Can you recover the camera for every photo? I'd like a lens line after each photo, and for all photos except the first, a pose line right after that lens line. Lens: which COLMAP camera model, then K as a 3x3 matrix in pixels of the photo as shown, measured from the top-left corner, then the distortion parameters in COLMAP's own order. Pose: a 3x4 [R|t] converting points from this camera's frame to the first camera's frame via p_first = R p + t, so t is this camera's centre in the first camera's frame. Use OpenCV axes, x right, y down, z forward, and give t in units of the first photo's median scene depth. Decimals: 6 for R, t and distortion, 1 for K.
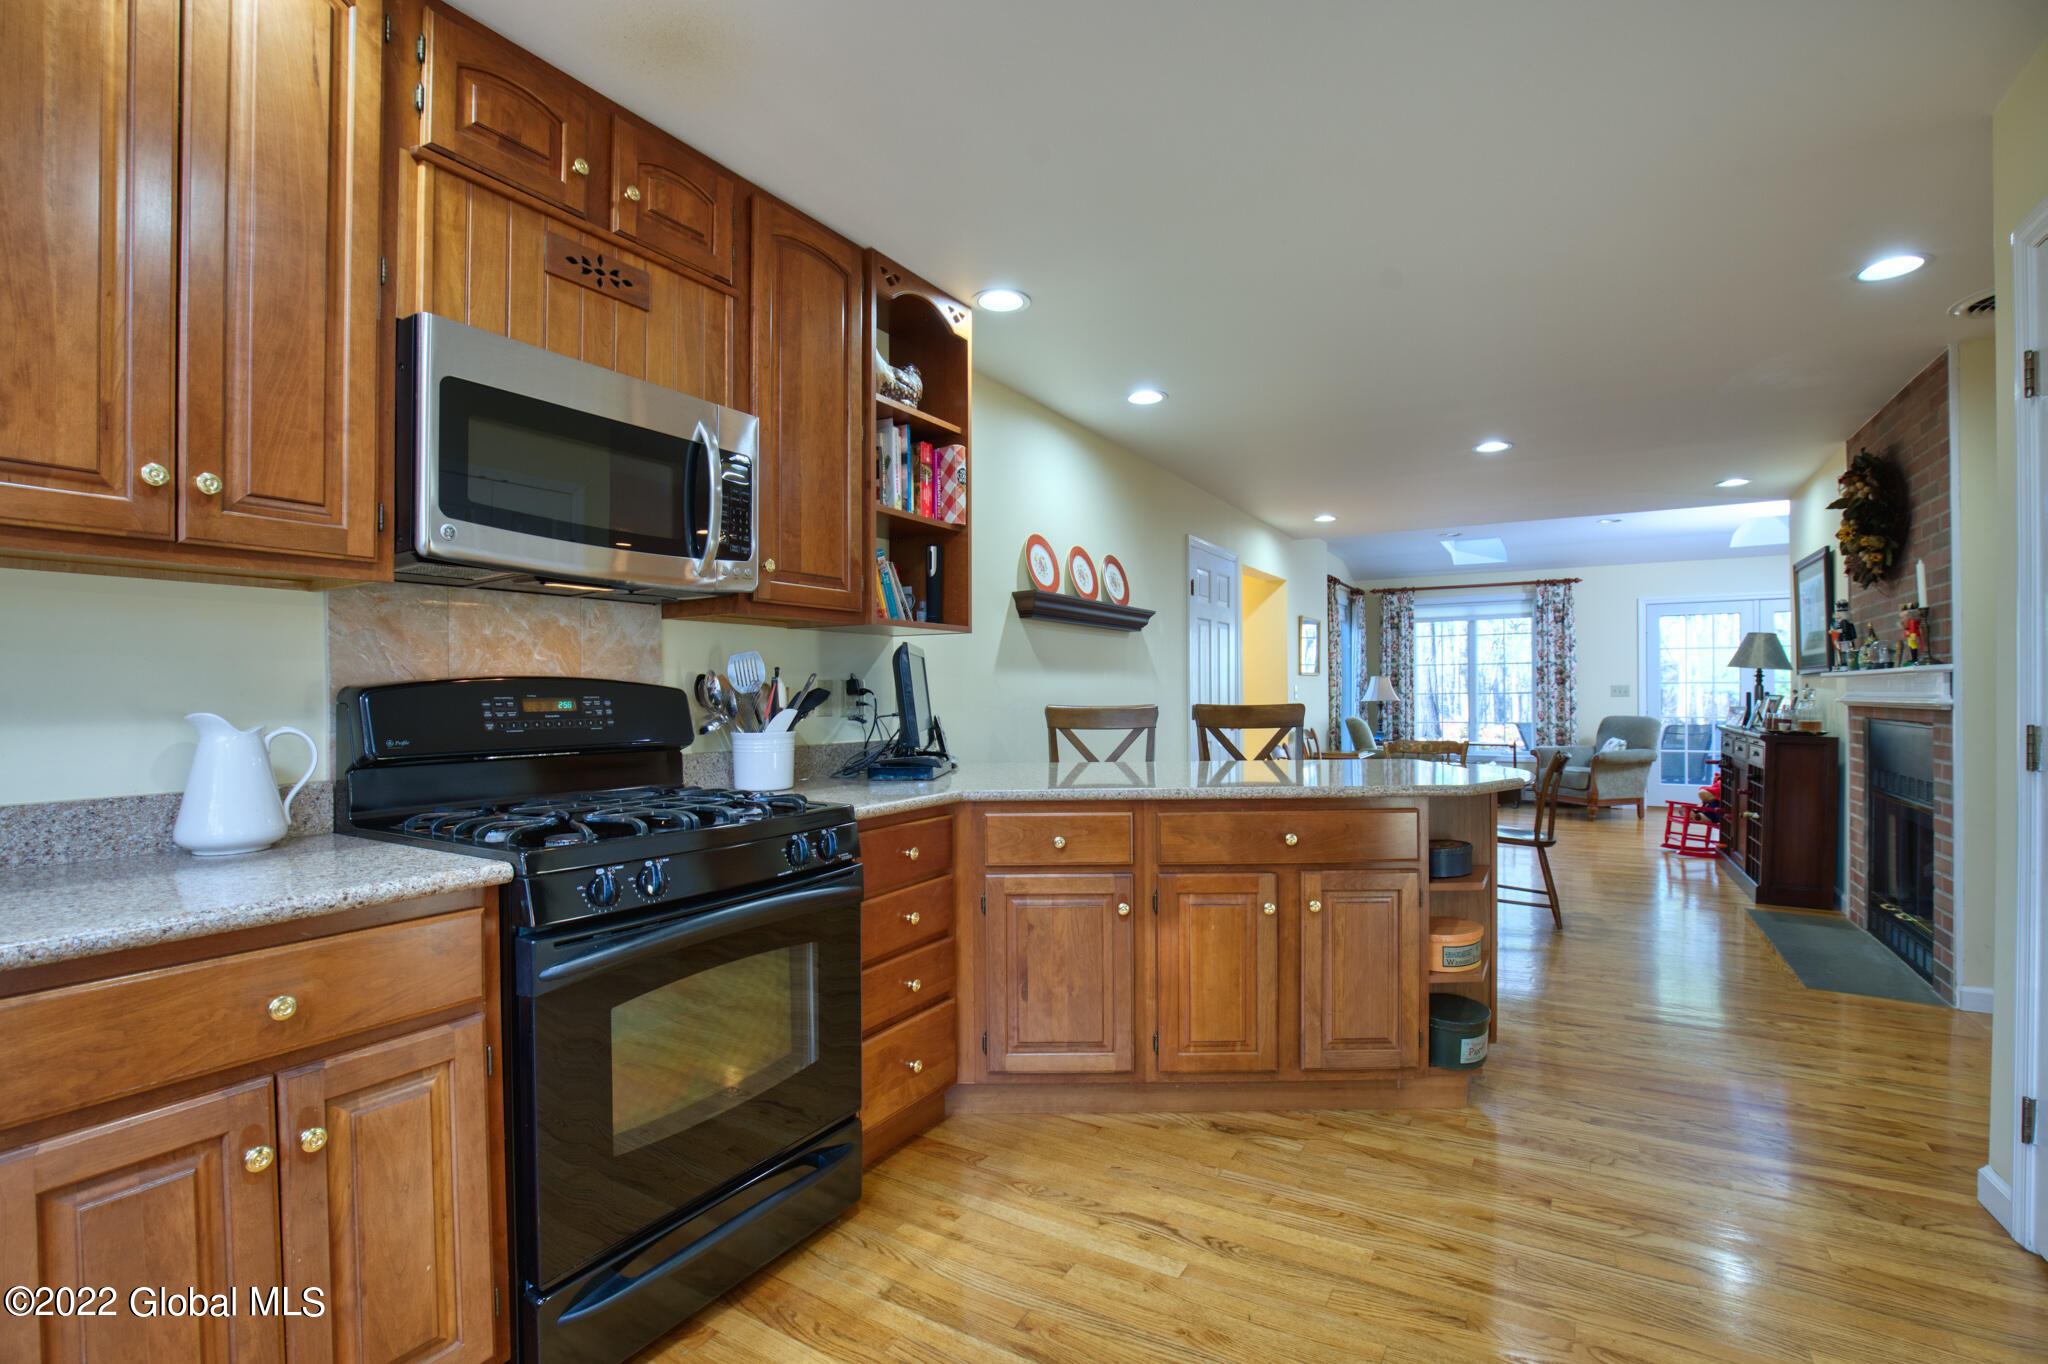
lens RADIAL K [[909.1, 0, 1032.6], [0, 909.1, 695.6], [0, 0, 1]] dist [-0.037402, 0.000809]
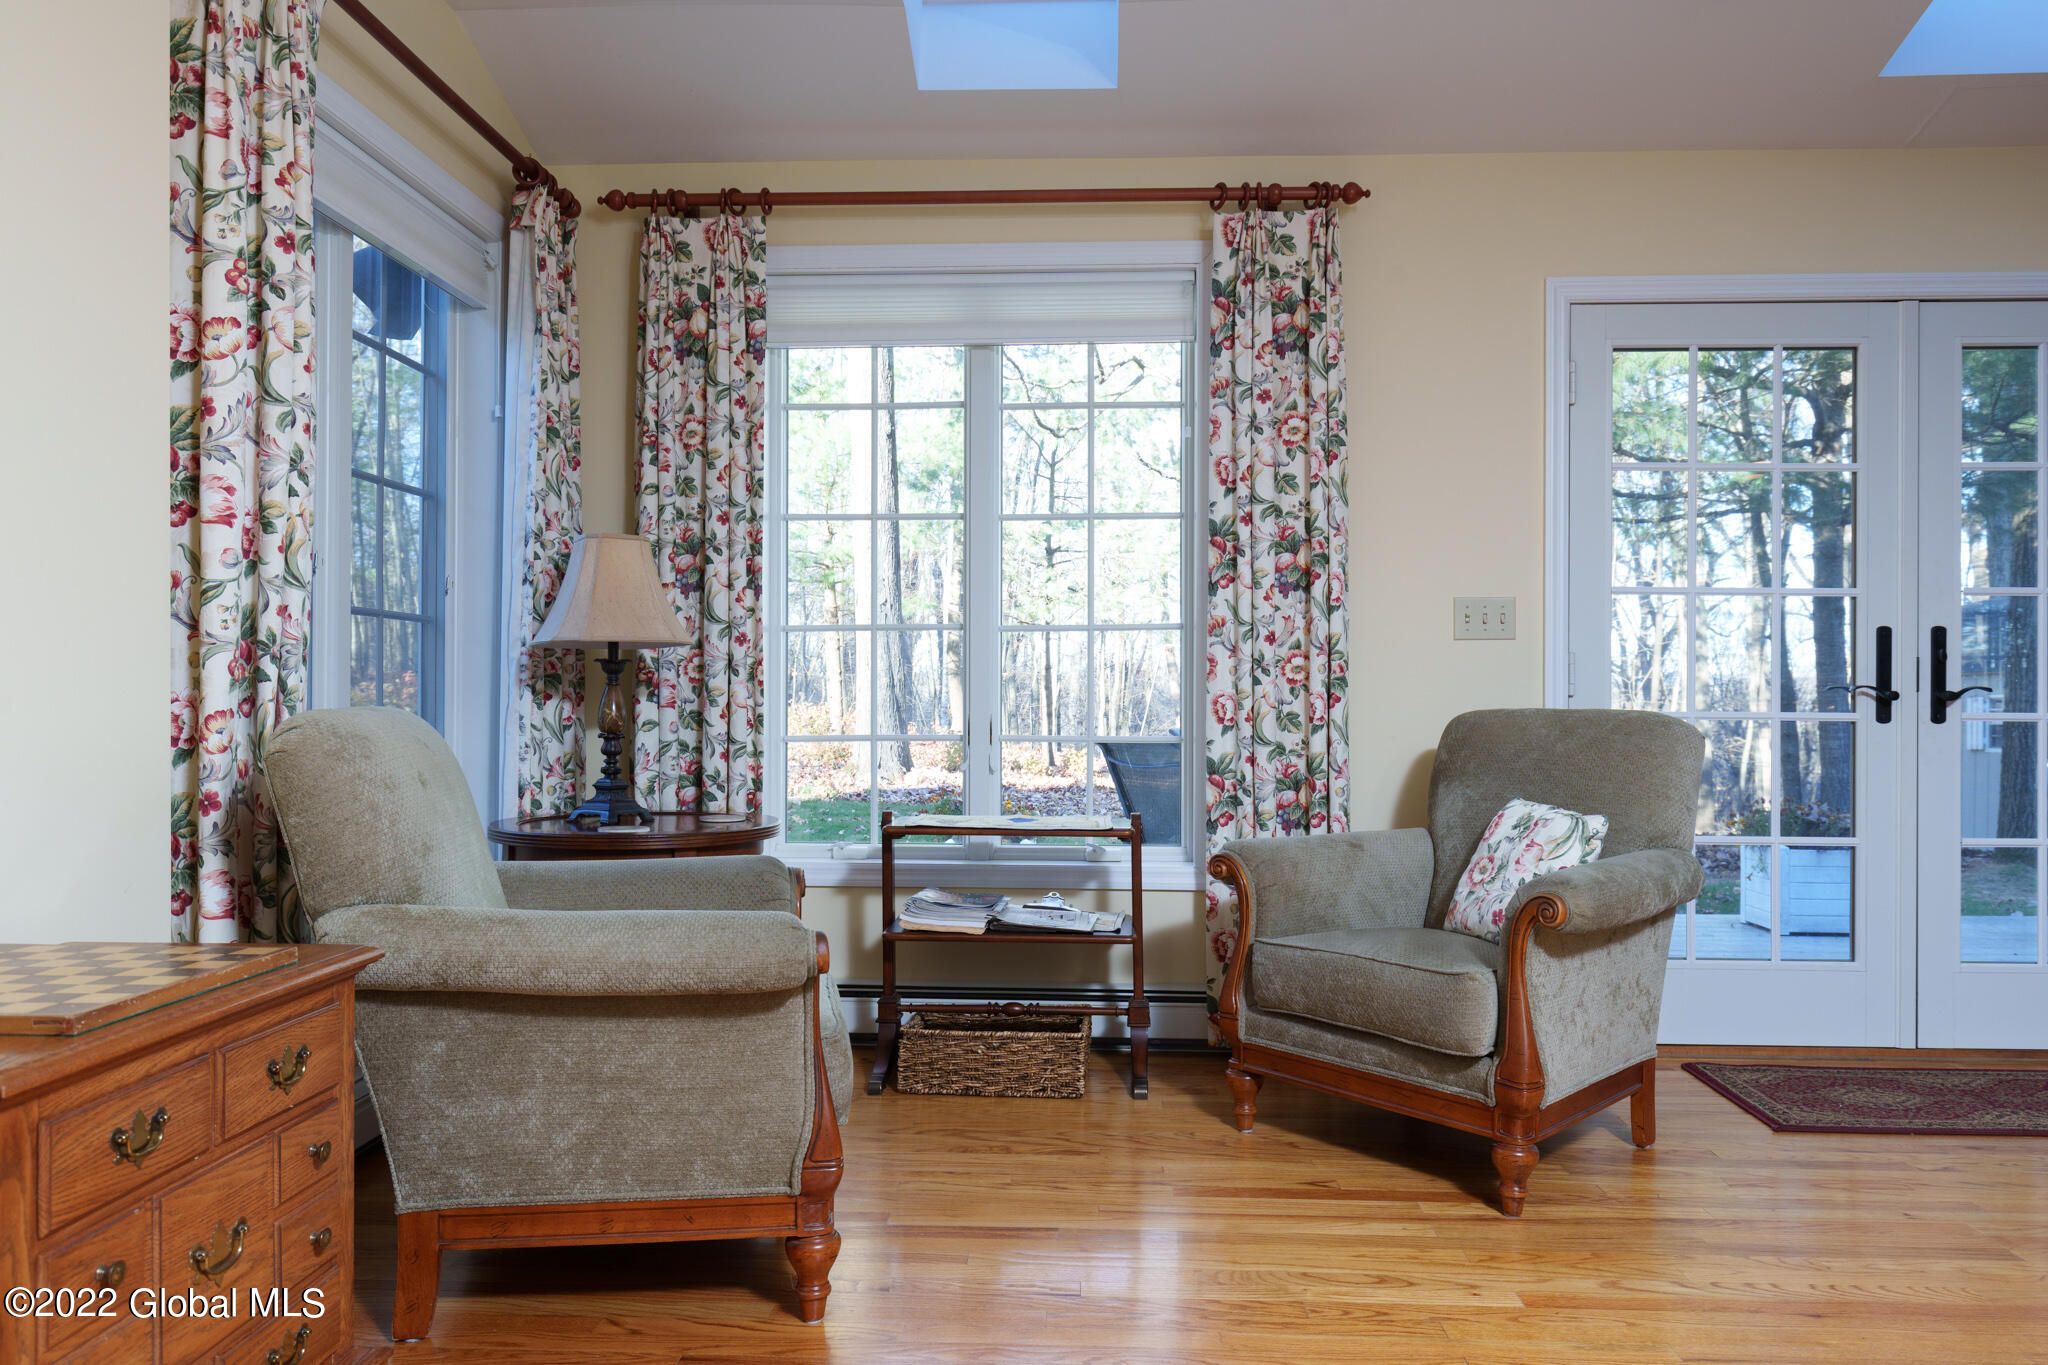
lens RADIAL K [[1504.6, 0, 1024.0], [0, 1504.6, 682.5], [0, 0, 1]] dist [-0.003202, -0.000802]
pose [[0.881807, 0.012097, 0.471455, 0.291685], [-0.007447, 0.999904, -0.011727, 0.018412], [-0.471552, 0.006830, 0.881812, 0.605131]]
